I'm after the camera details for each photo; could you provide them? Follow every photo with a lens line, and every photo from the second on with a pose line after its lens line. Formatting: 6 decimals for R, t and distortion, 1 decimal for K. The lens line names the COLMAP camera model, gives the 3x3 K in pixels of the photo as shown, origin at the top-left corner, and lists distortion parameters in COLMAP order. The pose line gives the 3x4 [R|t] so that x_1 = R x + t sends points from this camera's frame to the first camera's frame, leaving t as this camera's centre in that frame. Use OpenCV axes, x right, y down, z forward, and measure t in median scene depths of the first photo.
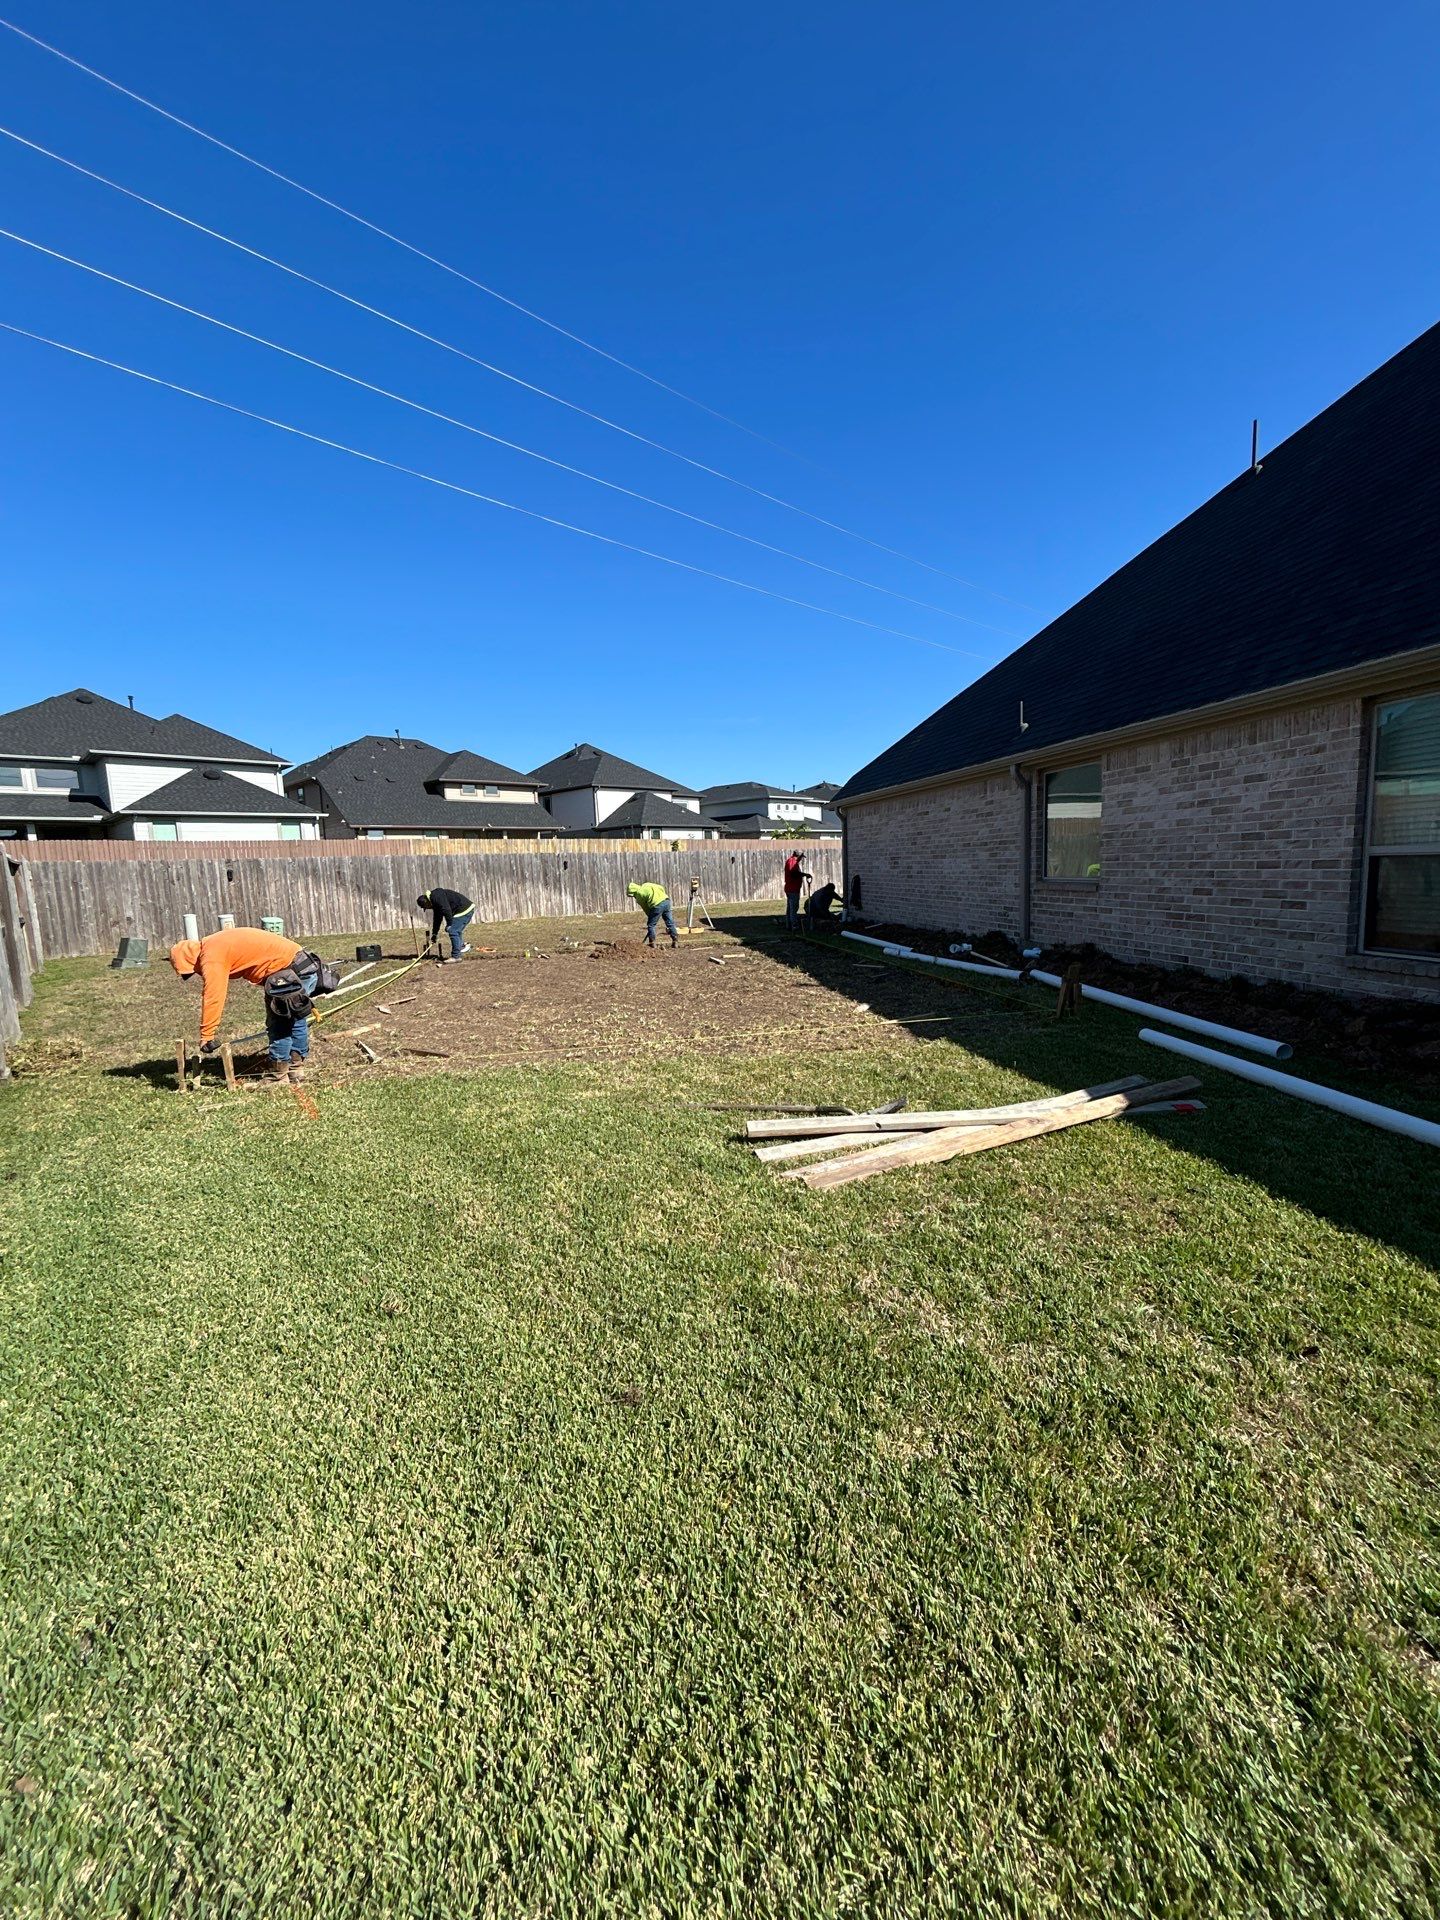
lens RADIAL K [[773.5, 0, 724.0], [0, 773.5, 959.5], [0, 0, 1]] dist [-0.000042, 0.000257]
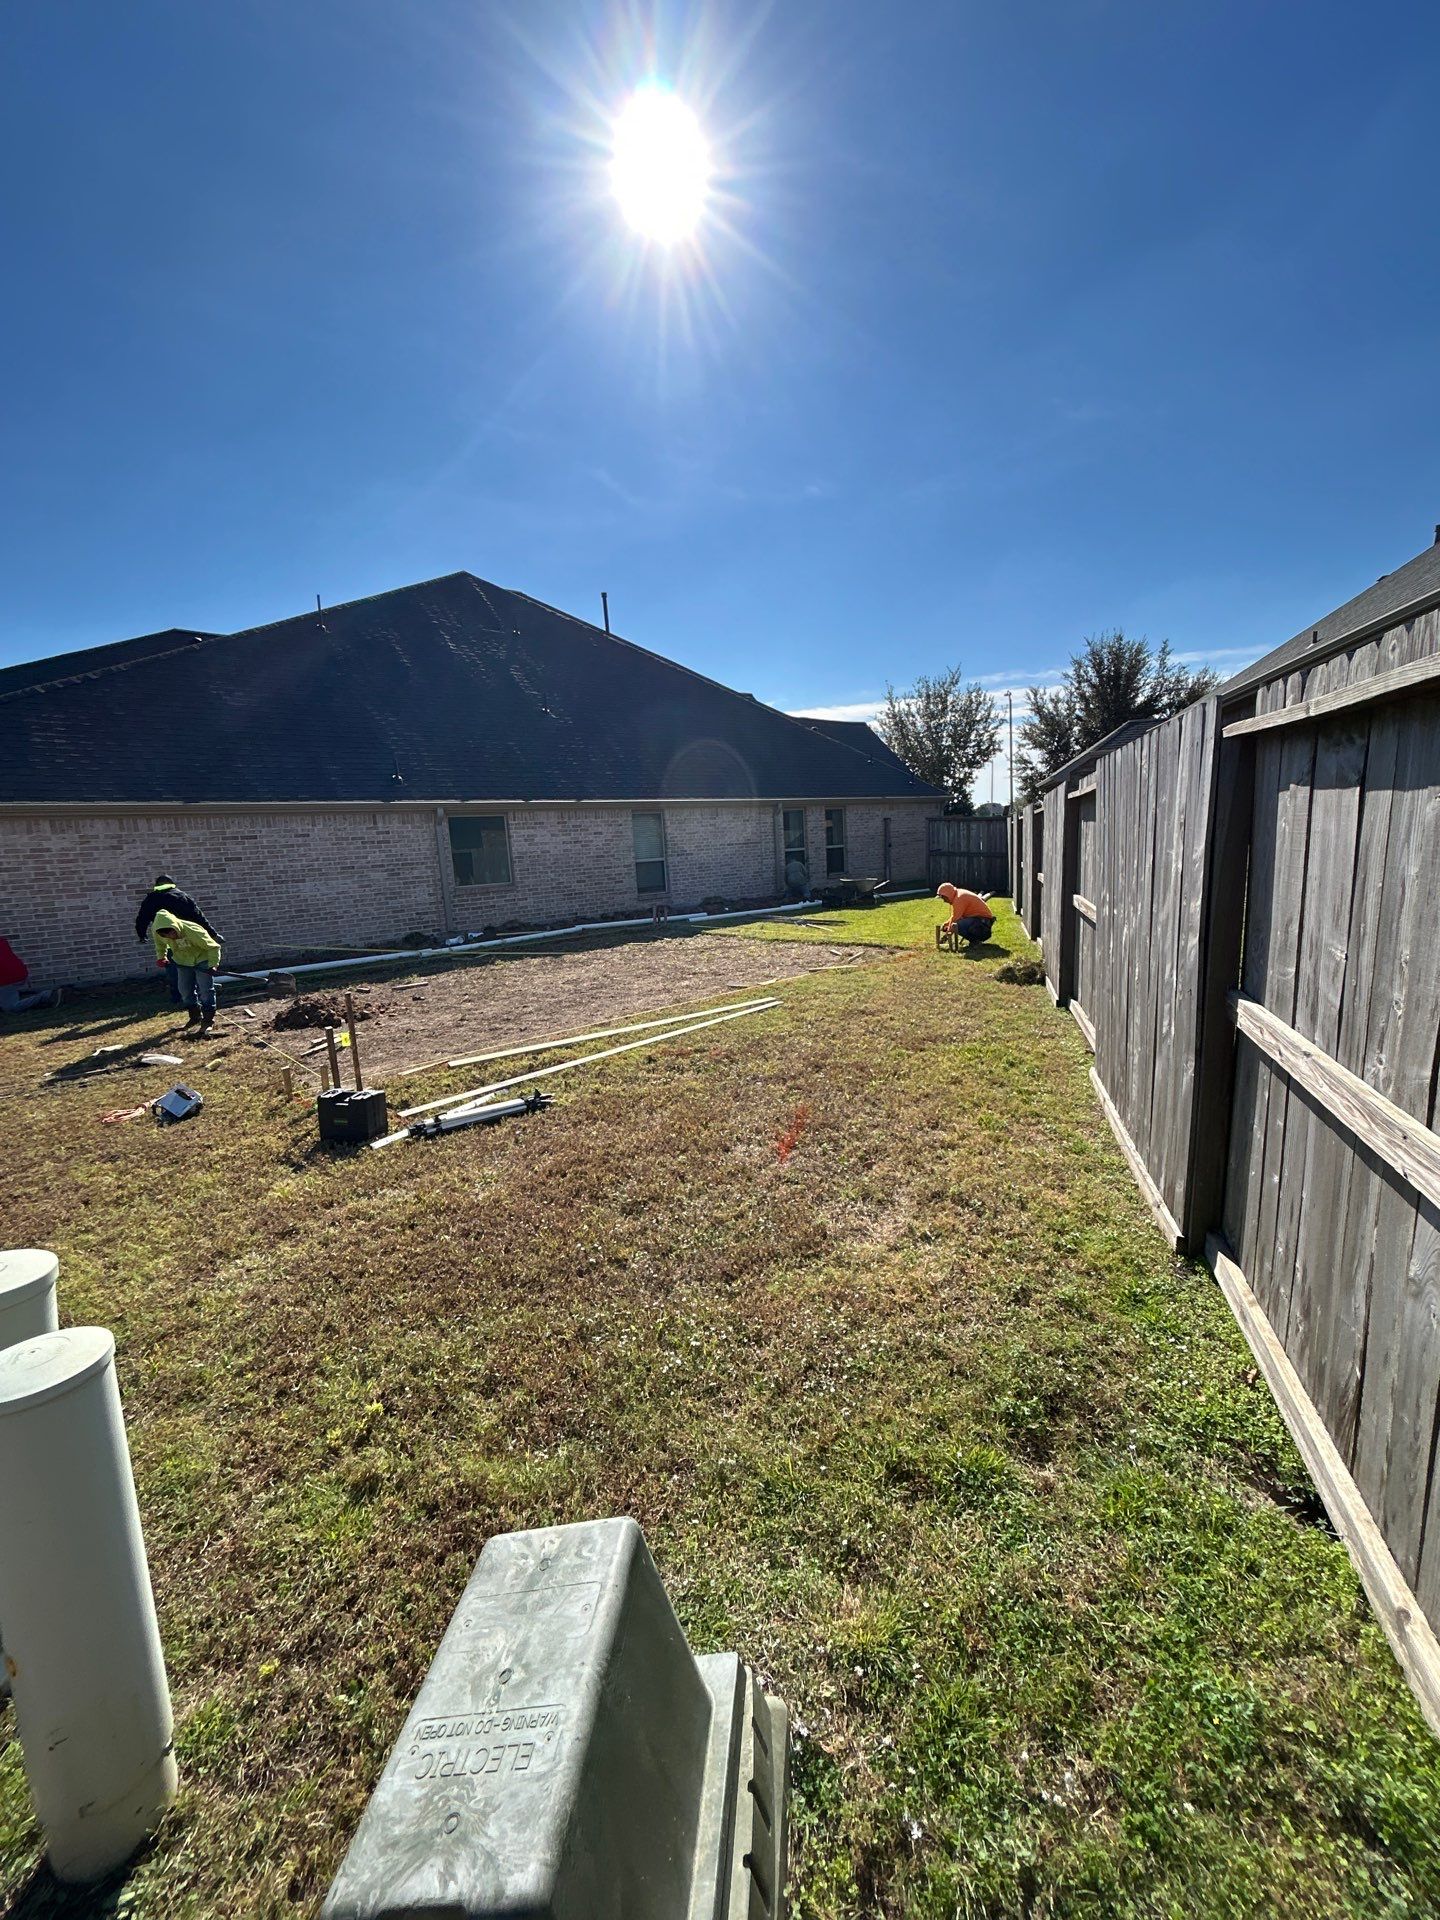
lens RADIAL K [[773.5, 0, 725.4], [0, 773.5, 960.9], [0, 0, 1]] dist [-0.000042, 0.000257]
pose [[-0.523975, -0.066047, 0.849169, -0.757780], [0.177084, 0.966755, 0.184461, -0.101993], [-0.833122, 0.247027, -0.494859, 0.908011]]
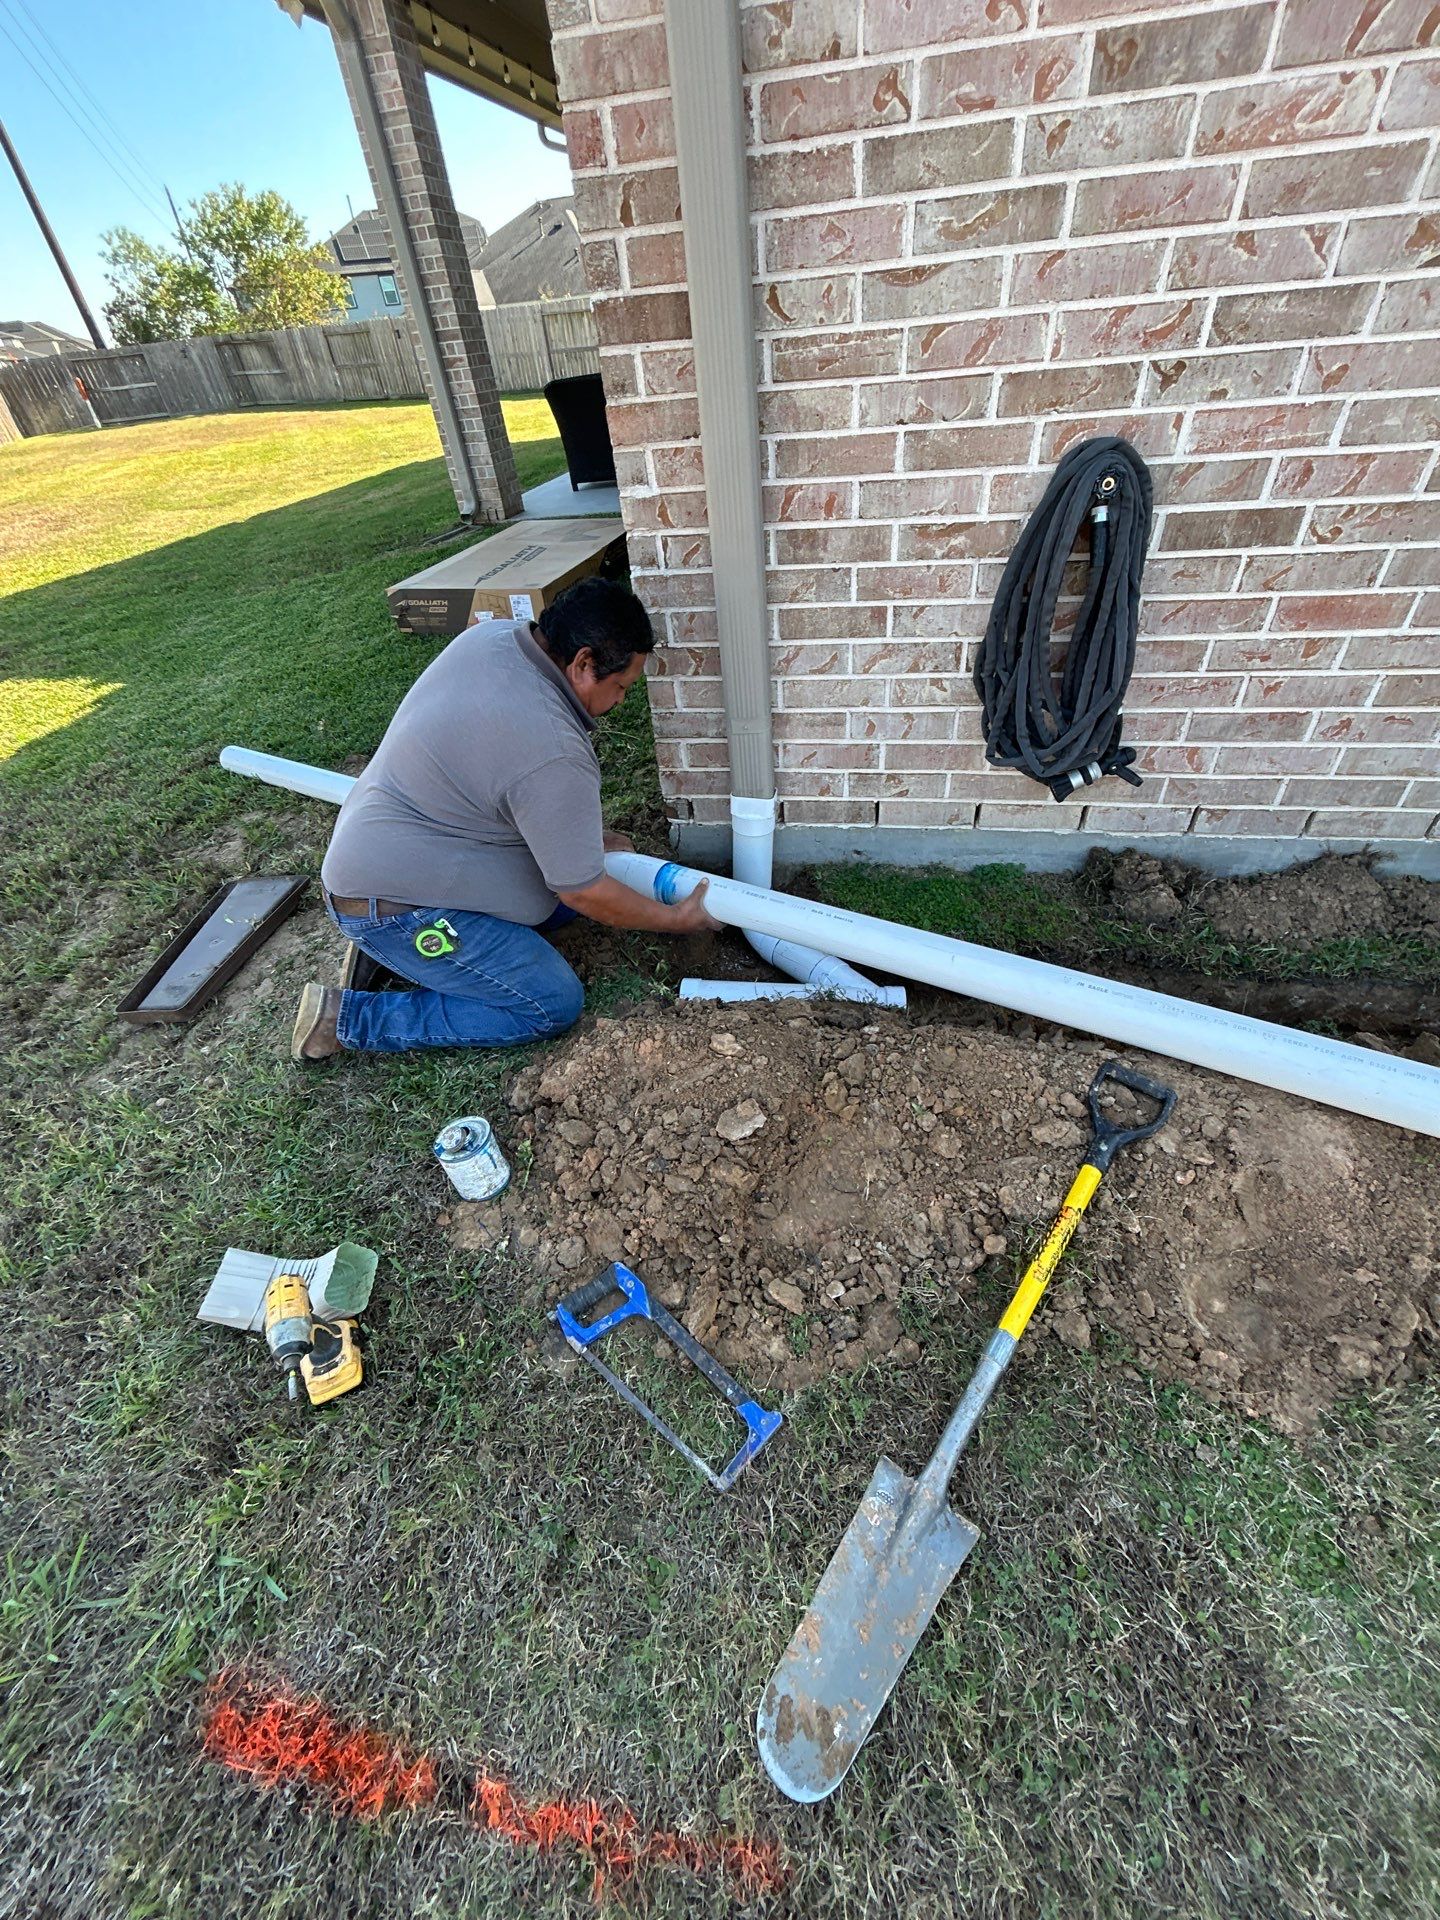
lens RADIAL K [[773.5, 0, 723.7], [0, 773.5, 959.8], [0, 0, 1]] dist [-0.000042, 0.000257]
pose [[0.361469, -0.595342, 0.717571, 0.062322], [0.181601, 0.799823, 0.572105, -0.134432], [-0.914528, -0.076486, 0.397226, 1.117781]]
